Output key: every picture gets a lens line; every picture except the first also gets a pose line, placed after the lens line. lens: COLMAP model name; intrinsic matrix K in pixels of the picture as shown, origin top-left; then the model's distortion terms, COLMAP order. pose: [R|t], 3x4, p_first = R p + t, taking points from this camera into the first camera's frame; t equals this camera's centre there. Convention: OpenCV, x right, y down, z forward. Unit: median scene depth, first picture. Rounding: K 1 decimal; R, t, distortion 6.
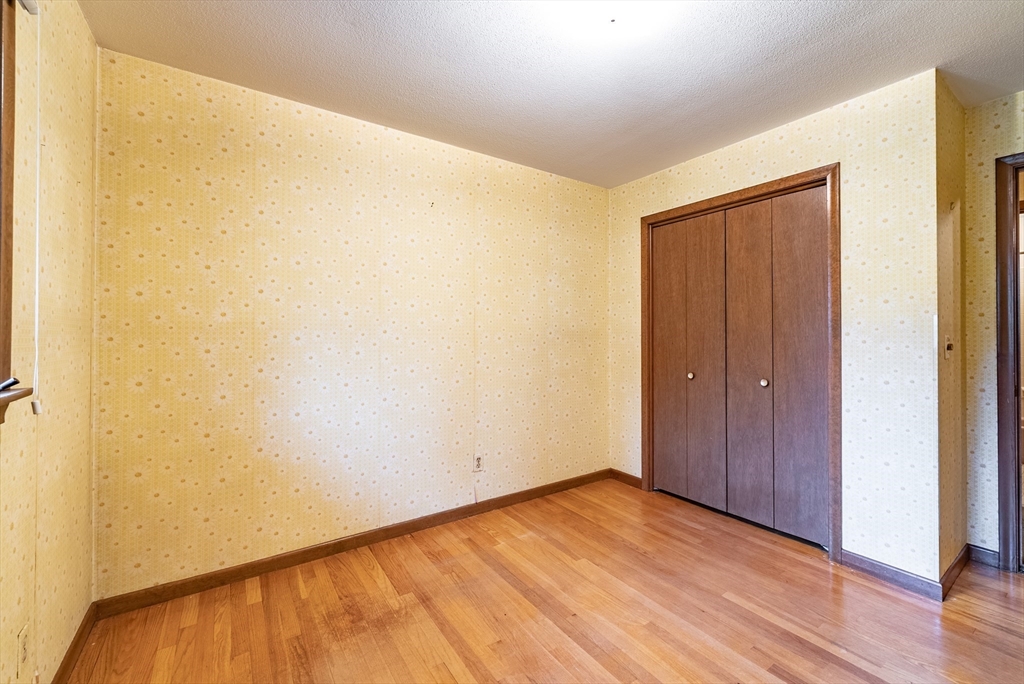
lens RADIAL K [[421.0, 0, 513.9], [0, 421.0, 332.0], [0, 0, 1]] dist [-0.000434, -0.000825]
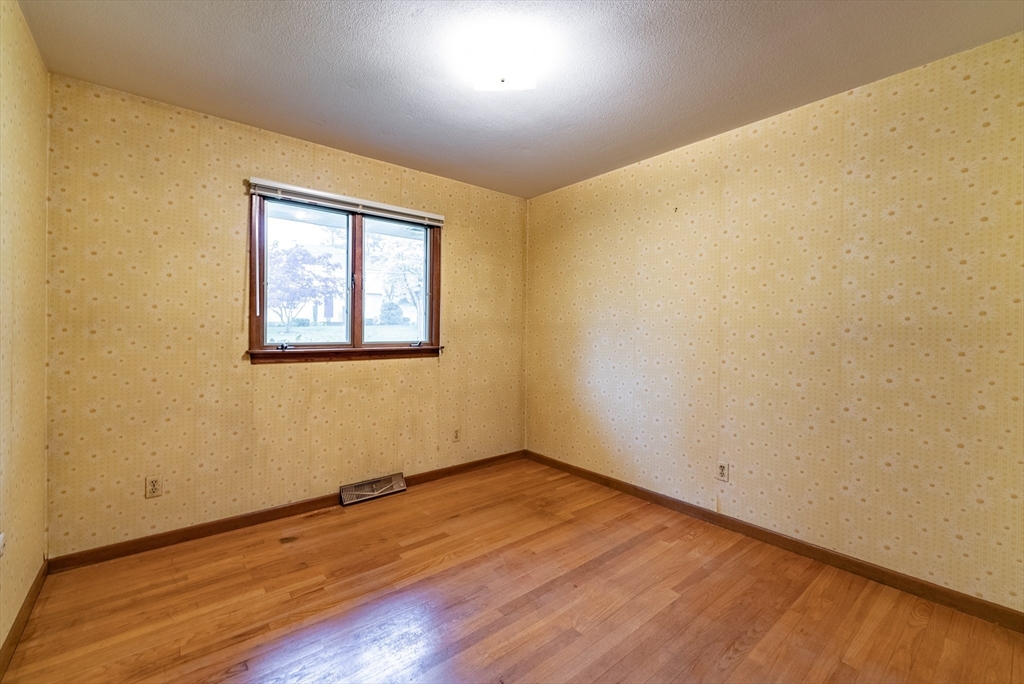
lens RADIAL K [[421.0, 0, 546.1], [0, 421.0, 333.5], [0, 0, 1]] dist [-0.000434, -0.000825]
pose [[0.145902, 0.006211, -0.989280, 0.888336], [-0.005609, 0.999969, 0.005450, 0.008384], [0.989283, 0.004753, 0.145932, 0.561215]]
